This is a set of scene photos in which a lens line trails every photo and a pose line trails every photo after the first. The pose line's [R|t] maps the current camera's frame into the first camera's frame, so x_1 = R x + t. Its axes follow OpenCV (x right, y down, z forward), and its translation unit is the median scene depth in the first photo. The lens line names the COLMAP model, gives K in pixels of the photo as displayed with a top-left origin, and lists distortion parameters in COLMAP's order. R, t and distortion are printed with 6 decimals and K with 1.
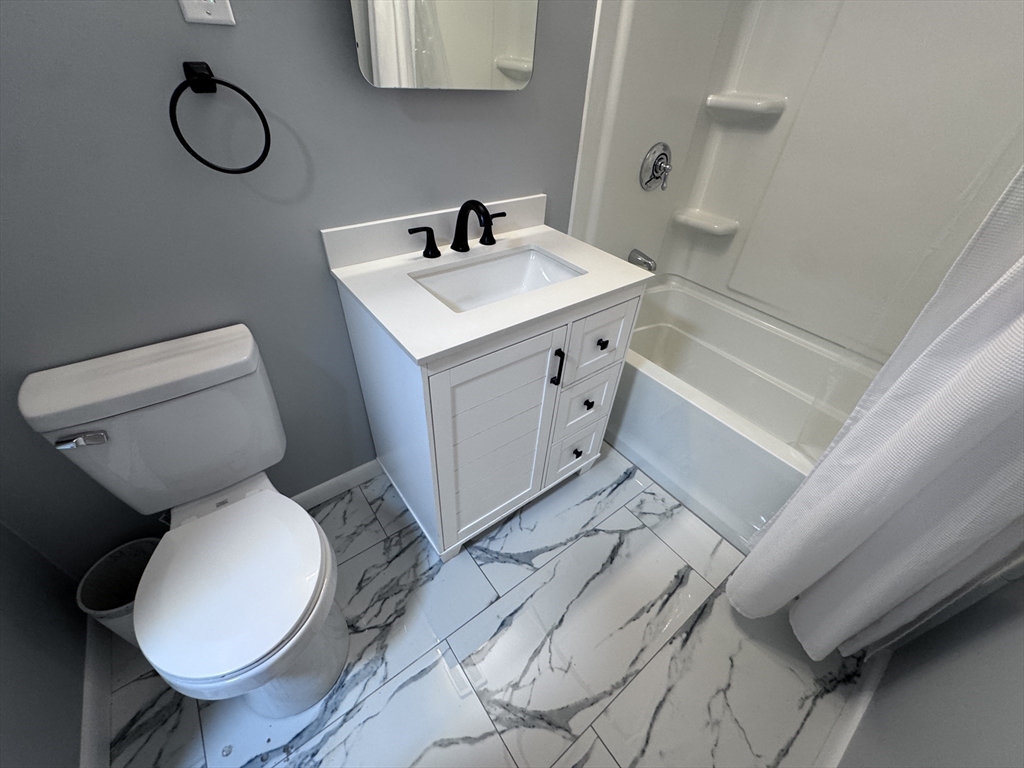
lens RADIAL K [[411.3, 0, 509.0], [0, 411.3, 382.4], [0, 0, 1]] dist [-0.001986, -0.000374]
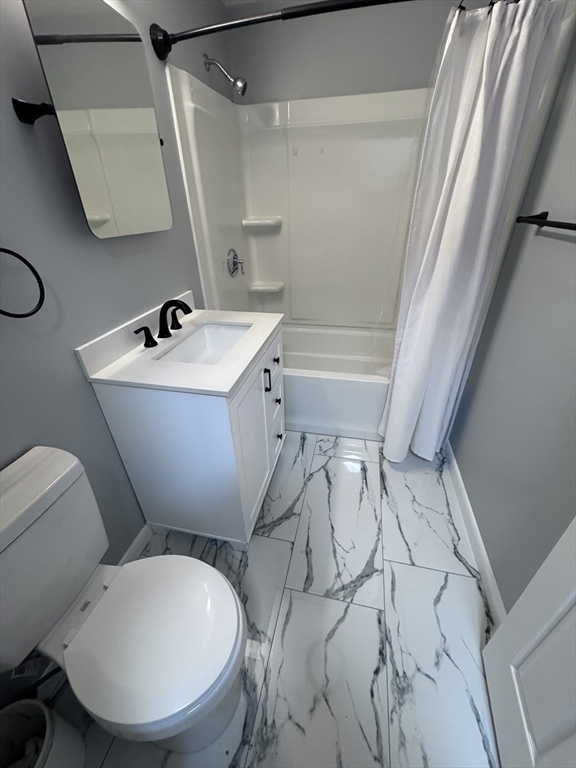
lens RADIAL K [[308.5, 0, 289.6], [0, 308.5, 382.3], [0, 0, 1]] dist [-0.001986, -0.000374]
pose [[0.761006, -0.384501, 0.522521, -0.415594], [0.452743, 0.891635, -0.003264, 0.014203], [-0.464643, 0.239052, 0.852620, -0.065582]]
